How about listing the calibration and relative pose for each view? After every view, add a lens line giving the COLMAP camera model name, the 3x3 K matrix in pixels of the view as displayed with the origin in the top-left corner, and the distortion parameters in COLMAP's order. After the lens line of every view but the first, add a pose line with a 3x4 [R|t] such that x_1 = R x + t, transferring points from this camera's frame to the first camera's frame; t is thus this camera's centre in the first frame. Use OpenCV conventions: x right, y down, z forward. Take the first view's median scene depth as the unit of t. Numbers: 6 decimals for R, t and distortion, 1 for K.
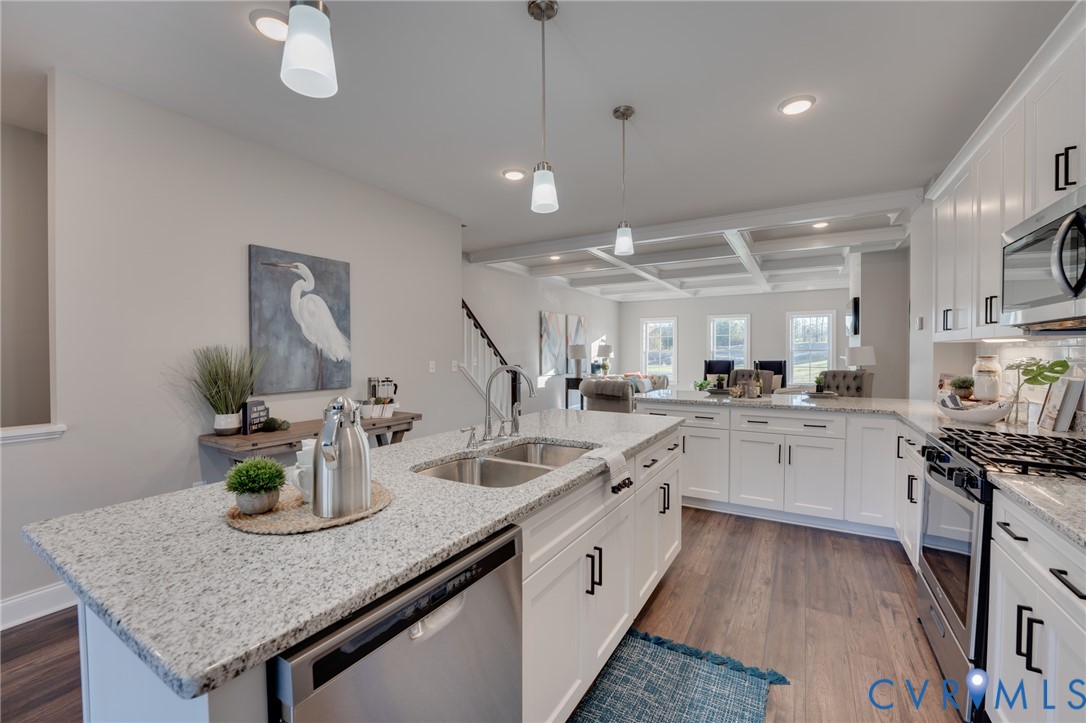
lens RADIAL K [[451.6, 0, 543.0], [0, 451.6, 361.5], [0, 0, 1]] dist [-0.028115, 0.000125]
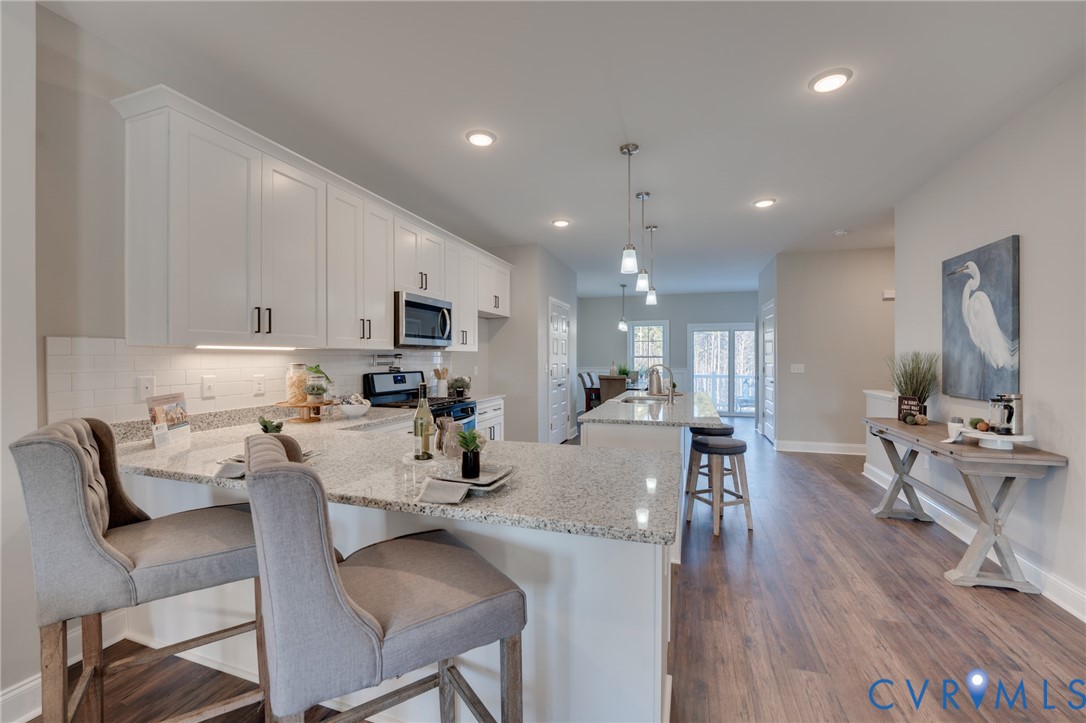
lens RADIAL K [[451.6, 0, 543.0], [0, 451.6, 361.5], [0, 0, 1]] dist [-0.028115, 0.000125]
pose [[-0.976177, 0.005033, -0.216917, 0.516577], [-0.001615, 0.999535, 0.030457, -0.036688], [0.216969, 0.030082, -0.975715, 1.668409]]
